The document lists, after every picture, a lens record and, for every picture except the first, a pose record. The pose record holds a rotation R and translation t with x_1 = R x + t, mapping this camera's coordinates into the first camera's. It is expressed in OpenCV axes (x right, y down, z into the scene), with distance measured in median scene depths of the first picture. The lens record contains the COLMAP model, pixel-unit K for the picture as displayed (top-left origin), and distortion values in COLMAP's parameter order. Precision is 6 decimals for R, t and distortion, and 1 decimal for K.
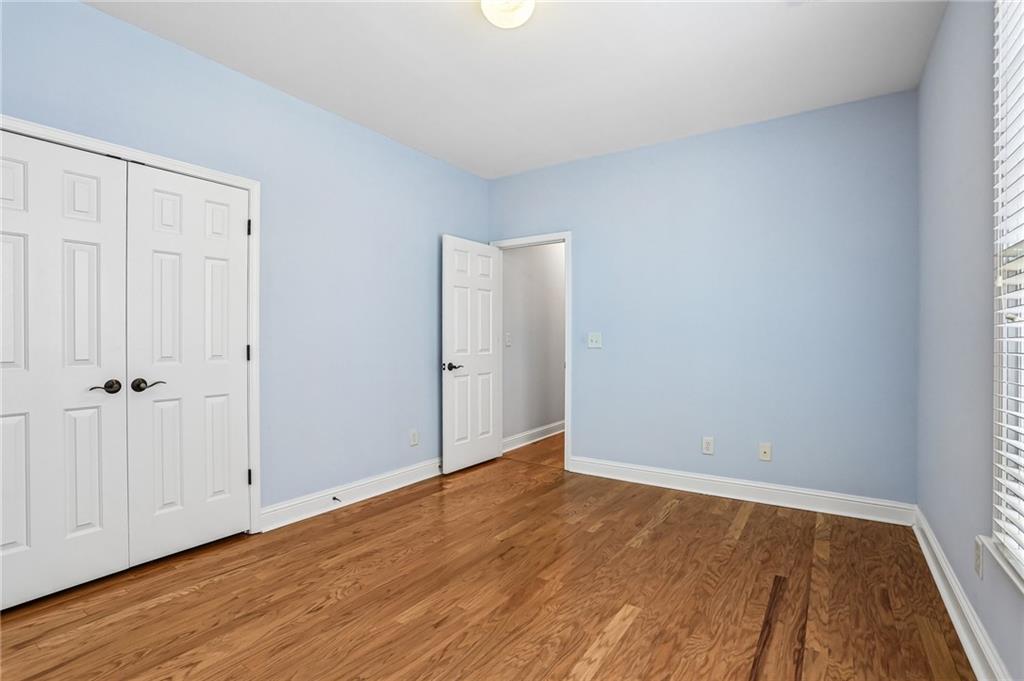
lens RADIAL K [[477.7, 0, 514.7], [0, 477.7, 341.0], [0, 0, 1]] dist [-0.083976, 0.039999]
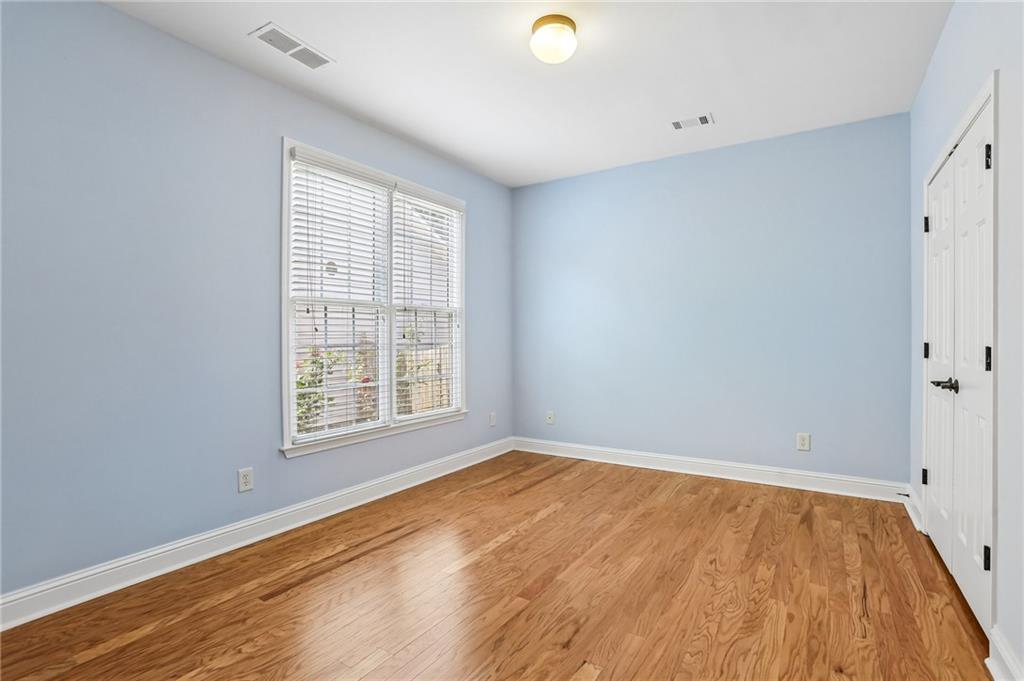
lens RADIAL K [[477.7, 0, 514.7], [0, 477.7, 341.0], [0, 0, 1]] dist [-0.083976, 0.039999]
pose [[-0.999988, 0.002959, -0.003864, 0.084653], [0.002912, 0.999923, 0.012071, -0.011544], [0.003899, 0.012060, -0.999920, 2.048976]]
